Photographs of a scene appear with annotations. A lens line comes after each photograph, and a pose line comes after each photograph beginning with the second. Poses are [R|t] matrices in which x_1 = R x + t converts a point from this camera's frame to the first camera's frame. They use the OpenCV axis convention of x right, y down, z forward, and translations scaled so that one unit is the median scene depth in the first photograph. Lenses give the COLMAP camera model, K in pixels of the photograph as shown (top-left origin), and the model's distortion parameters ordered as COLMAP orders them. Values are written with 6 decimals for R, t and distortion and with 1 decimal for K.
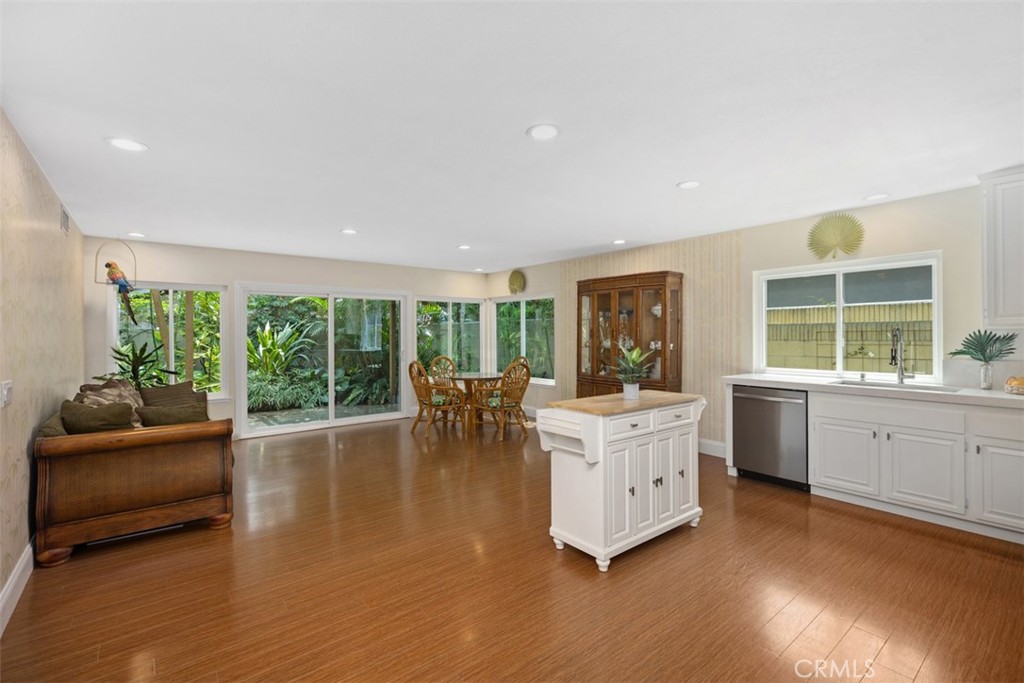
lens RADIAL K [[460.4, 0, 504.3], [0, 460.4, 334.9], [0, 0, 1]] dist [0.005144, 0.000762]
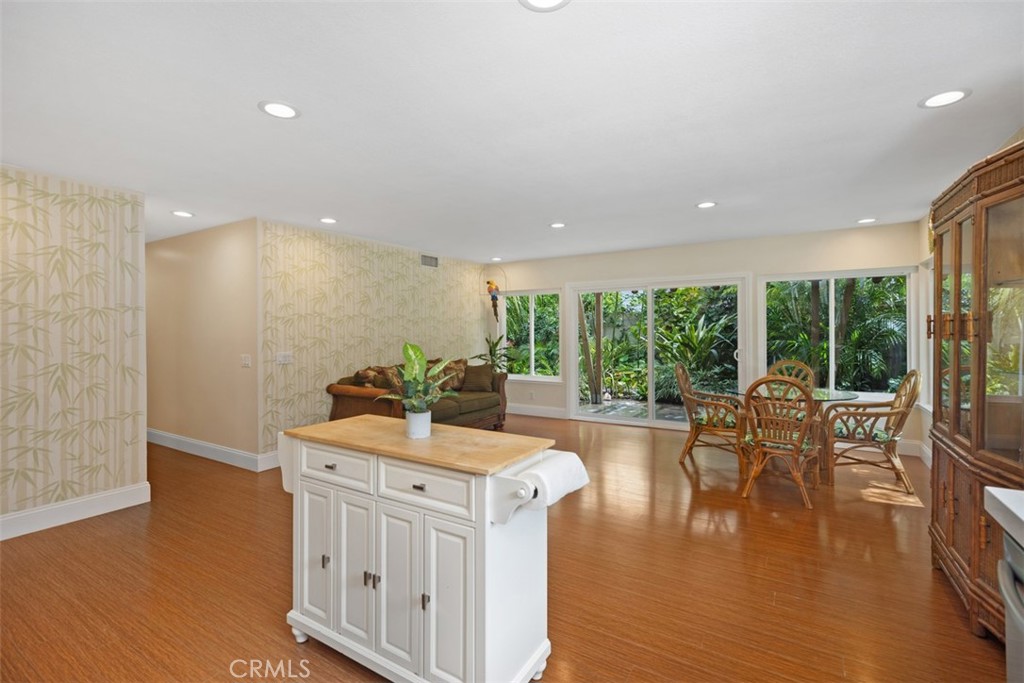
lens RADIAL K [[460.4, 0, 506.2], [0, 460.4, 329.6], [0, 0, 1]] dist [0.005144, 0.000762]
pose [[0.346757, 0.004482, -0.937944, 0.469097], [0.001520, 0.999985, 0.005340, -0.005264], [0.937954, -0.003277, 0.346745, 0.480560]]
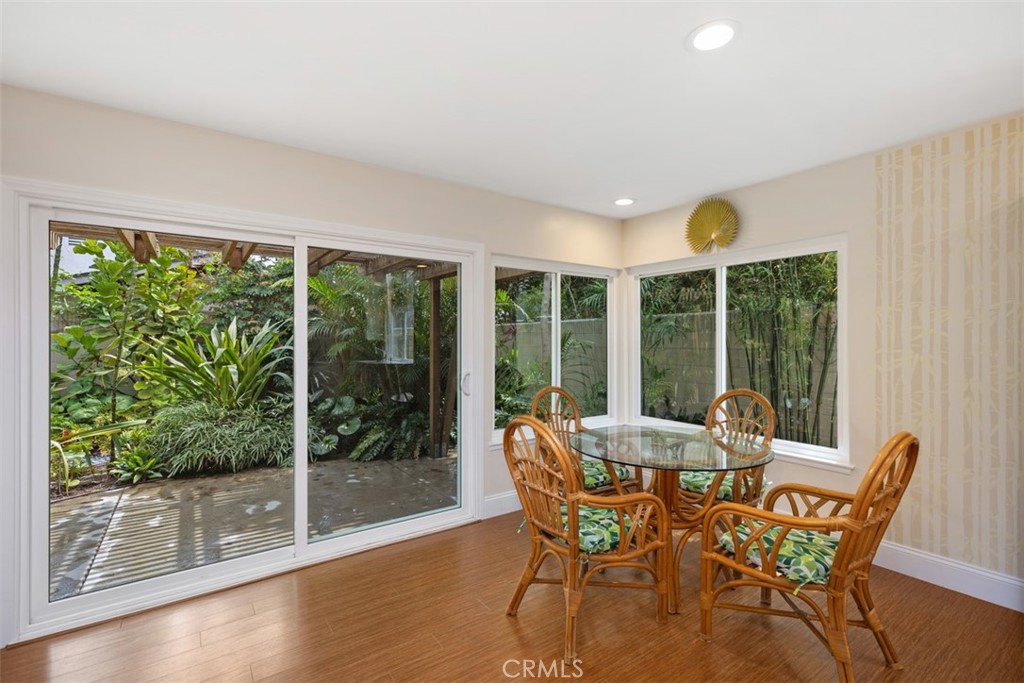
lens RADIAL K [[460.4, 0, 514.6], [0, 460.4, 341.8], [0, 0, 1]] dist [0.005144, 0.000762]
pose [[0.999339, 0.004540, -0.036061, -0.203831], [-0.004547, 0.999990, -0.000098, 0.003430], [0.036060, 0.000261, 0.999350, 0.711952]]
